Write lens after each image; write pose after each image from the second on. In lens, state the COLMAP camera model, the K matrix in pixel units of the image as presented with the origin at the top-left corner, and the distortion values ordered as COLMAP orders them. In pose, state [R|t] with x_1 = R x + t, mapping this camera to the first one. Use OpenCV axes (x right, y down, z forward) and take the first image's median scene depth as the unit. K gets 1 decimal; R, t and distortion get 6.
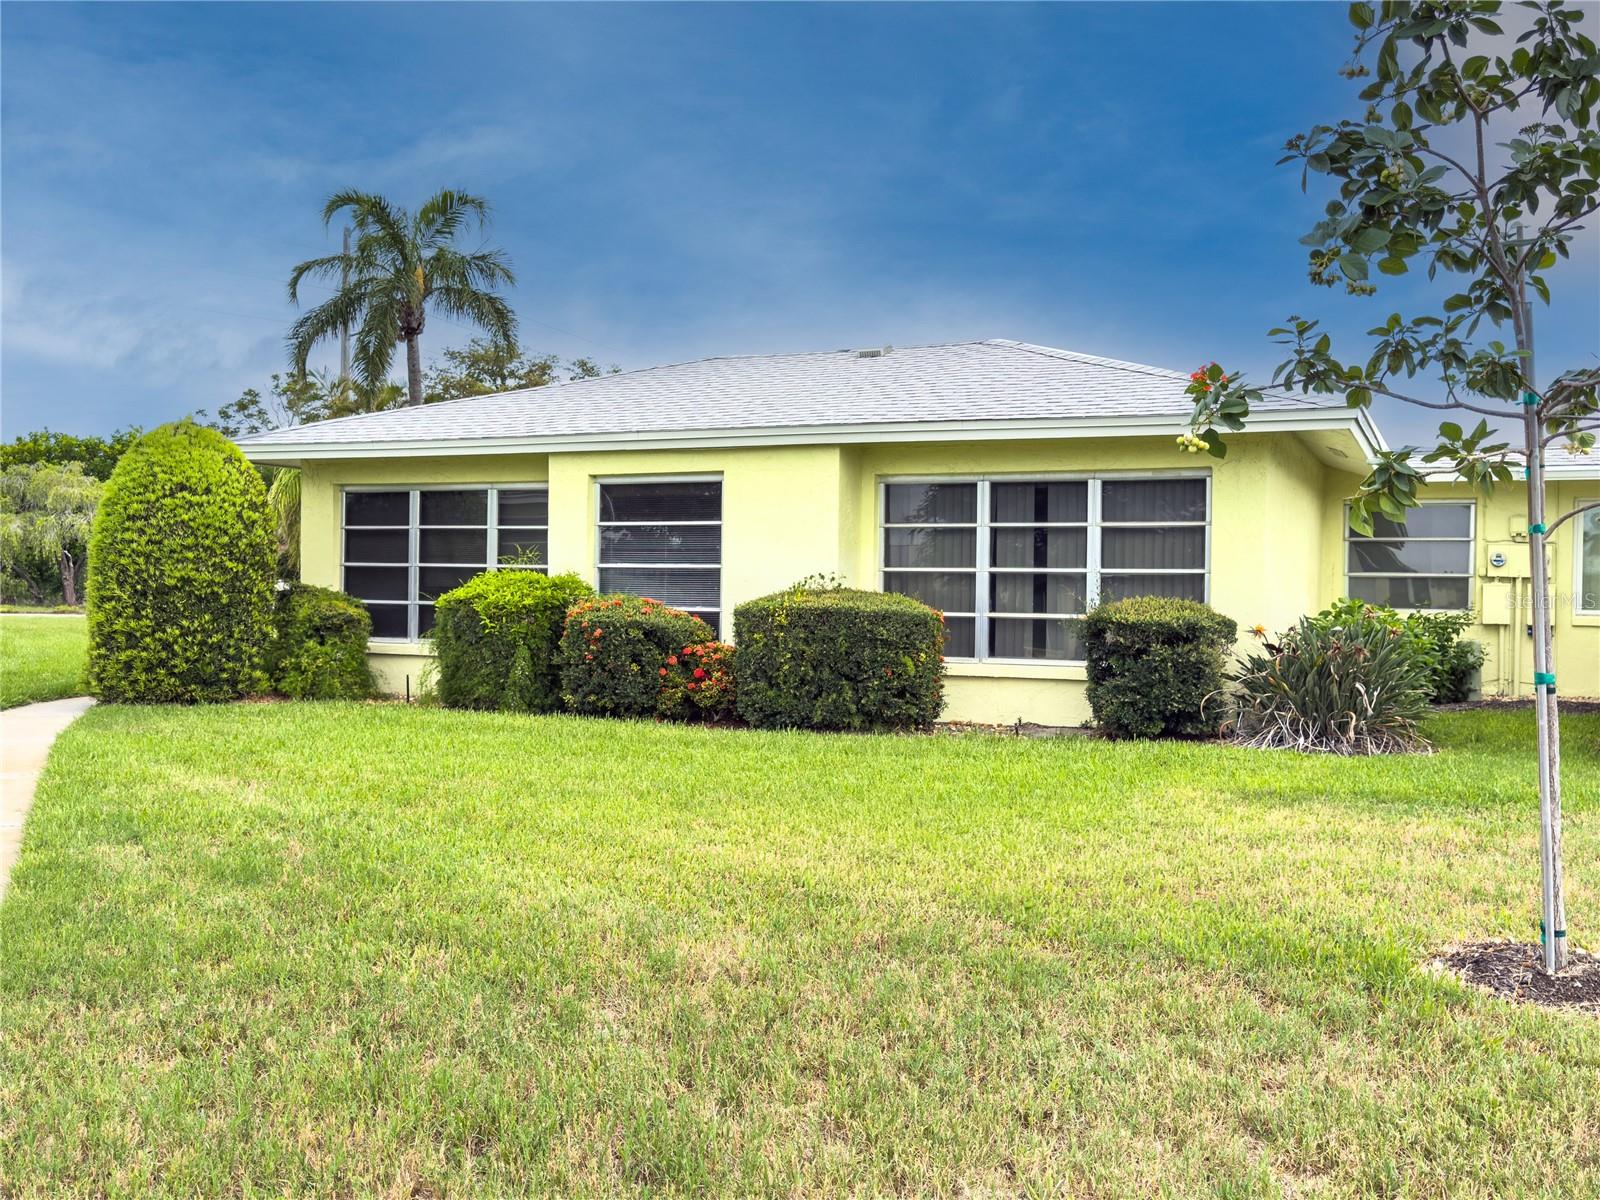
lens RADIAL K [[1433.3, 0, 802.9], [0, 1433.3, 550.6], [0, 0, 1]] dist [0.048509, -0.061539]
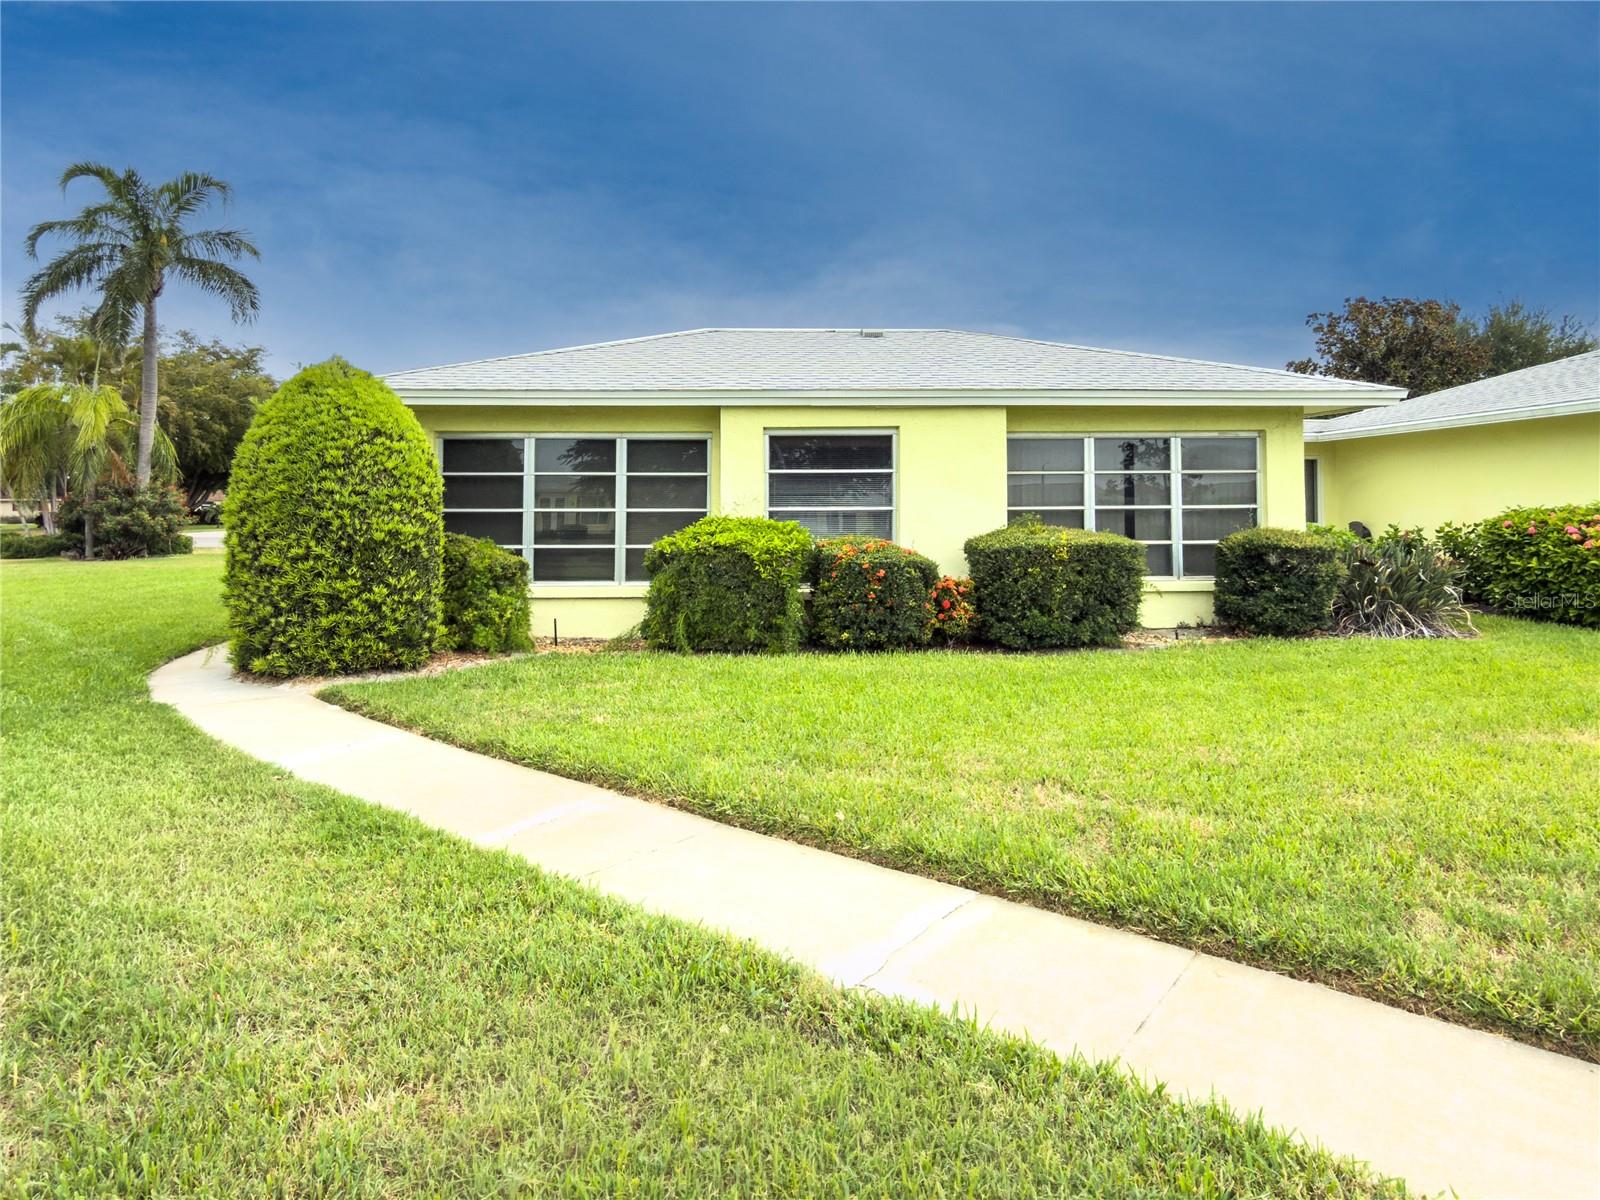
lens RADIAL K [[976.9, 0, 799.9], [0, 976.9, 450.8], [0, 0, 1]] dist [-0.006486, -0.001629]
pose [[0.895151, 0.007740, 0.445695, -0.421383], [0.007297, 0.999461, -0.032011, -0.009315], [-0.445702, 0.031907, 0.894612, 0.293452]]
